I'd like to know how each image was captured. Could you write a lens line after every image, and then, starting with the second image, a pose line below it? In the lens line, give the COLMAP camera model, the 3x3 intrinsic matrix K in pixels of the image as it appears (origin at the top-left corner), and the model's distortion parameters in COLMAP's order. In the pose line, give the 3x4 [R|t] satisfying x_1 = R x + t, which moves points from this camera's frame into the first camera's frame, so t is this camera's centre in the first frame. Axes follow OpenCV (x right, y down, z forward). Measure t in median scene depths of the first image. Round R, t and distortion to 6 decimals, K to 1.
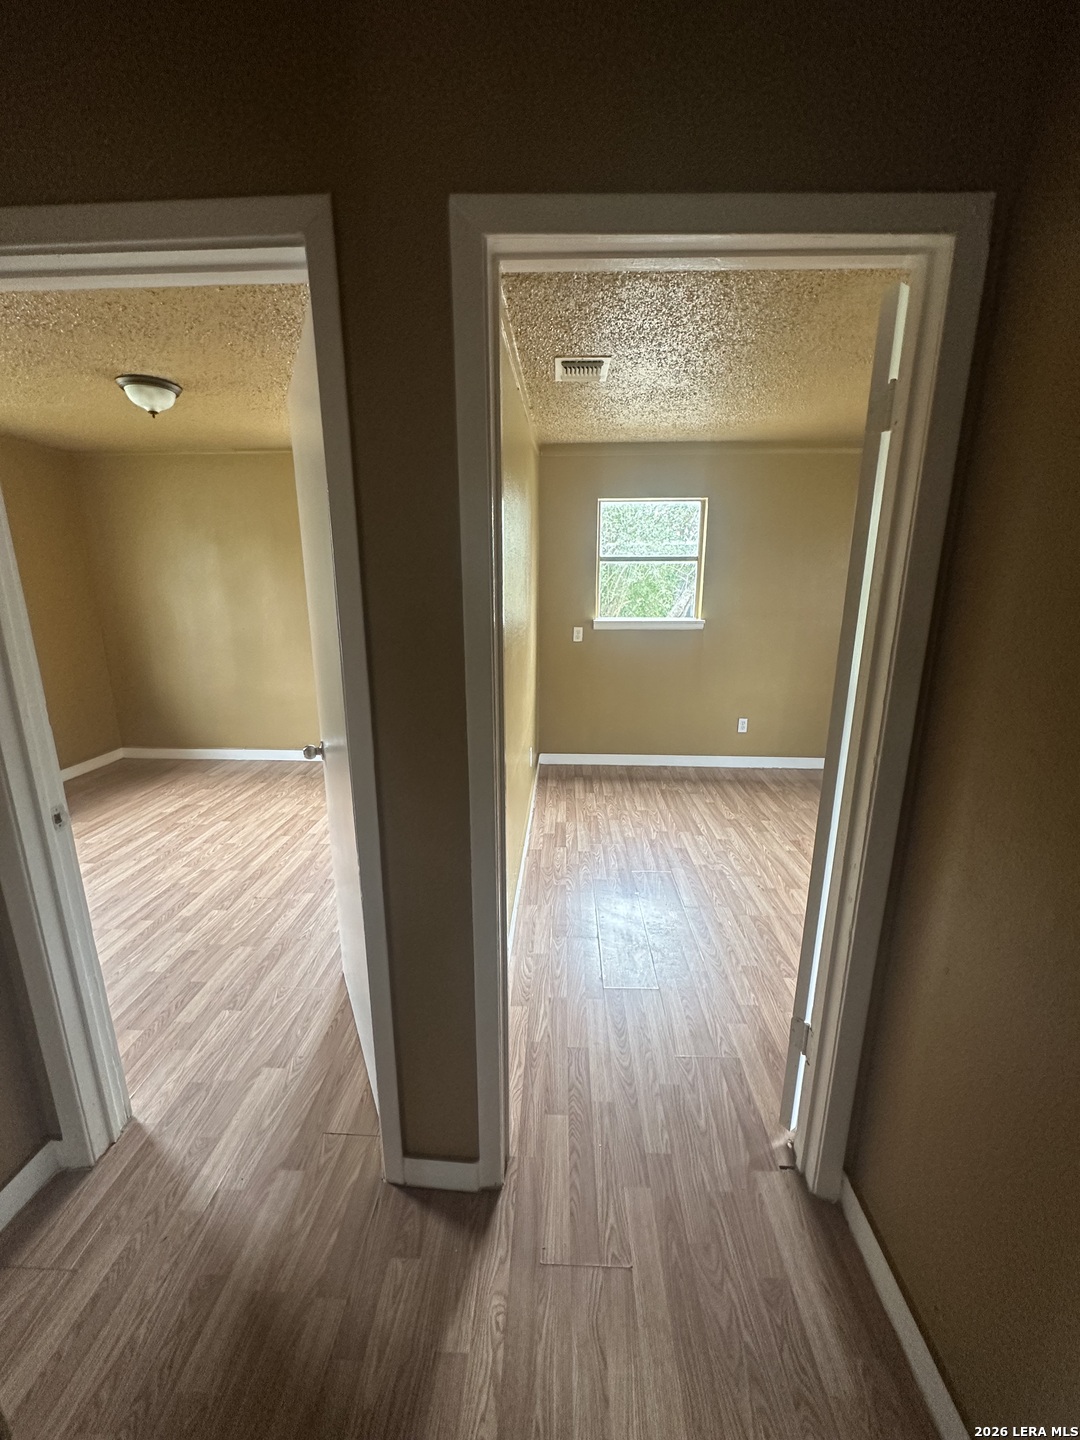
lens RADIAL K [[572.6, 0, 540.0], [0, 572.6, 720.0], [0, 0, 1]] dist [-0.000771, 0.000737]
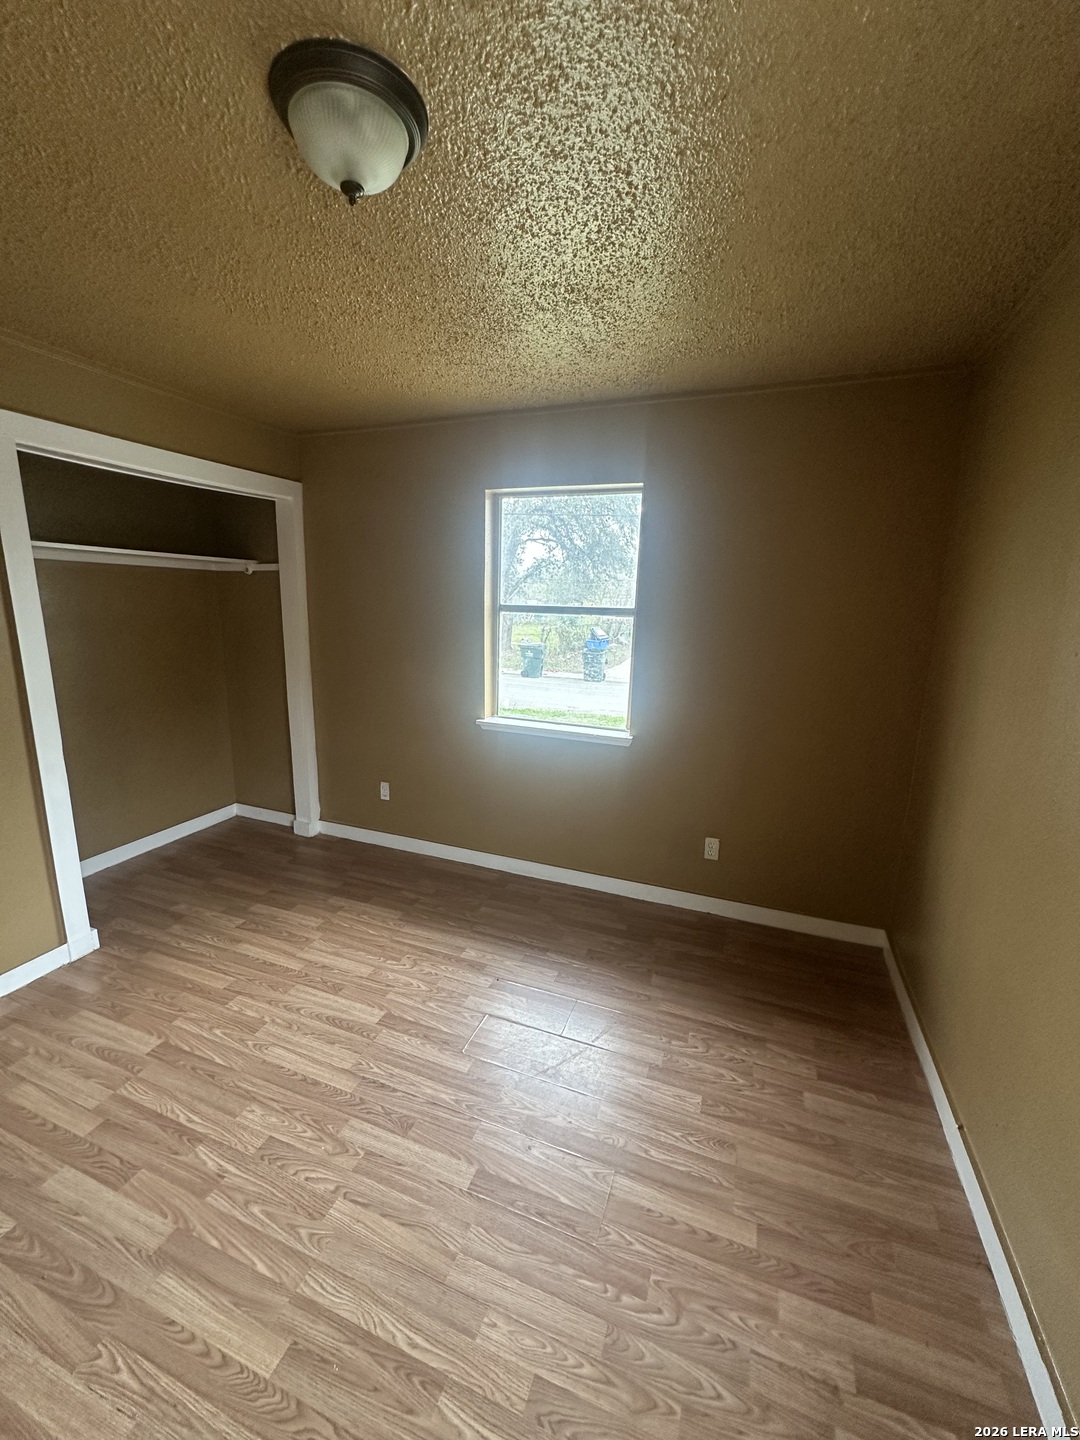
lens RADIAL K [[574.9, 0, 537.3], [0, 574.9, 719.4], [0, 0, 1]] dist [-0.005518, 0.000883]
pose [[-0.314328, 0.183813, -0.931349, -0.249906], [-0.244597, 0.932269, 0.266546, -0.287071], [0.917263, 0.311587, -0.248078, 1.130672]]
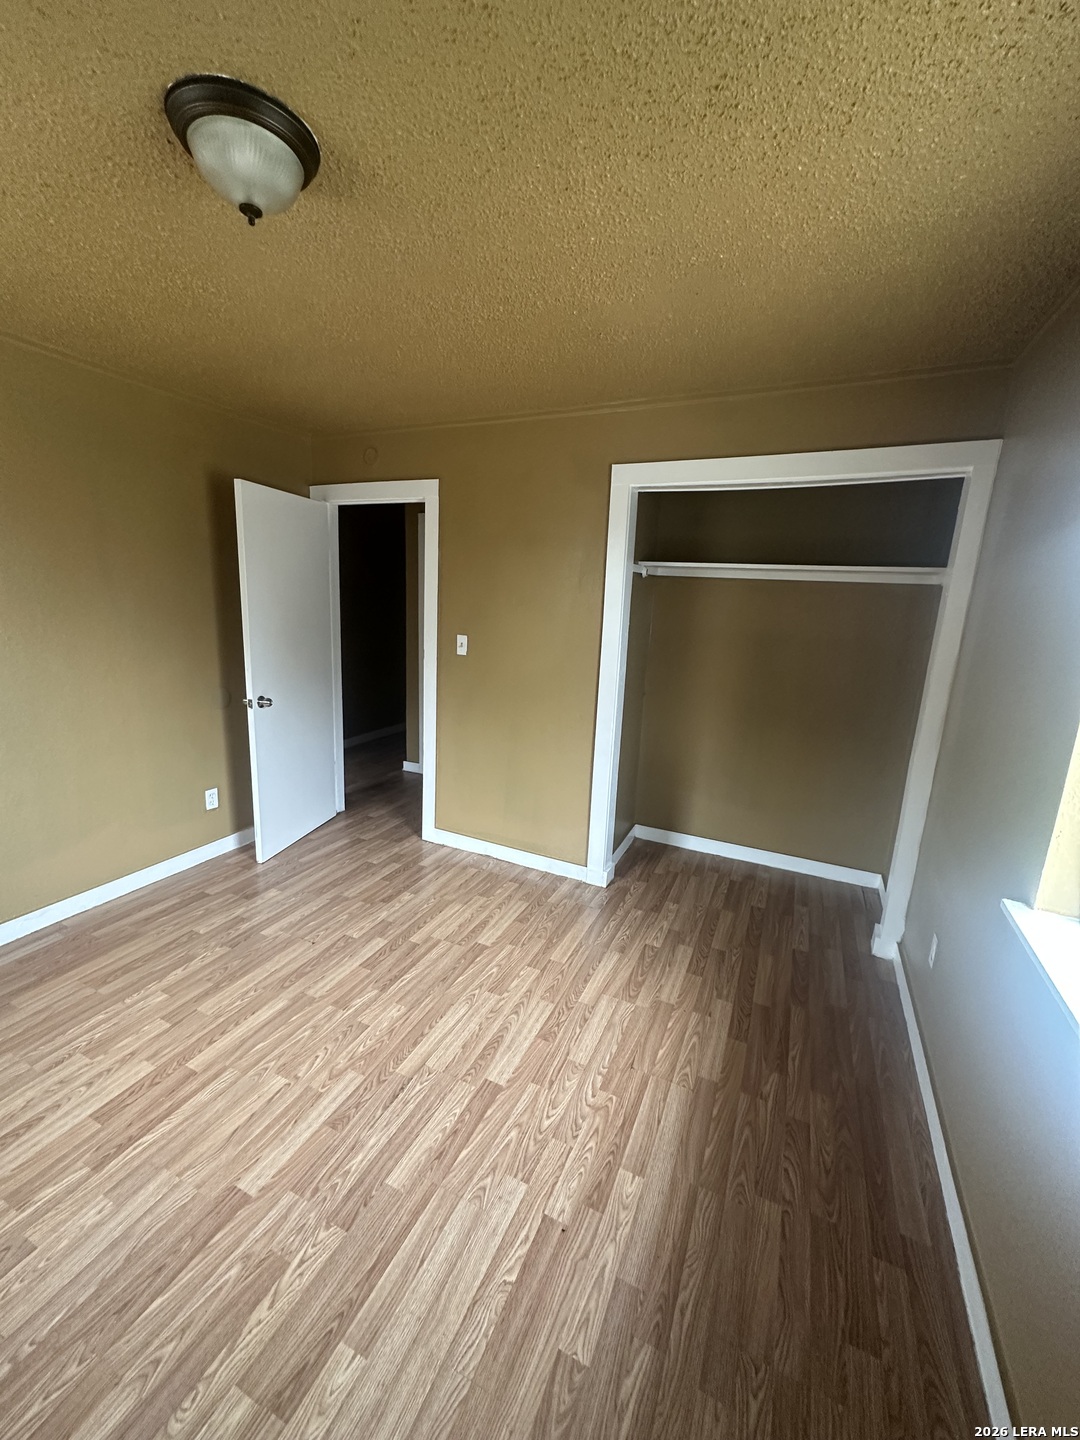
lens RADIAL K [[572.6, 0, 540.0], [0, 572.6, 720.0], [0, 0, 1]] dist [-0.000771, 0.000737]
pose [[-0.924450, -0.123329, 0.360808, -0.918226], [0.042852, 0.906650, 0.419701, -0.311093], [-0.378888, 0.403454, -0.832868, 1.217564]]
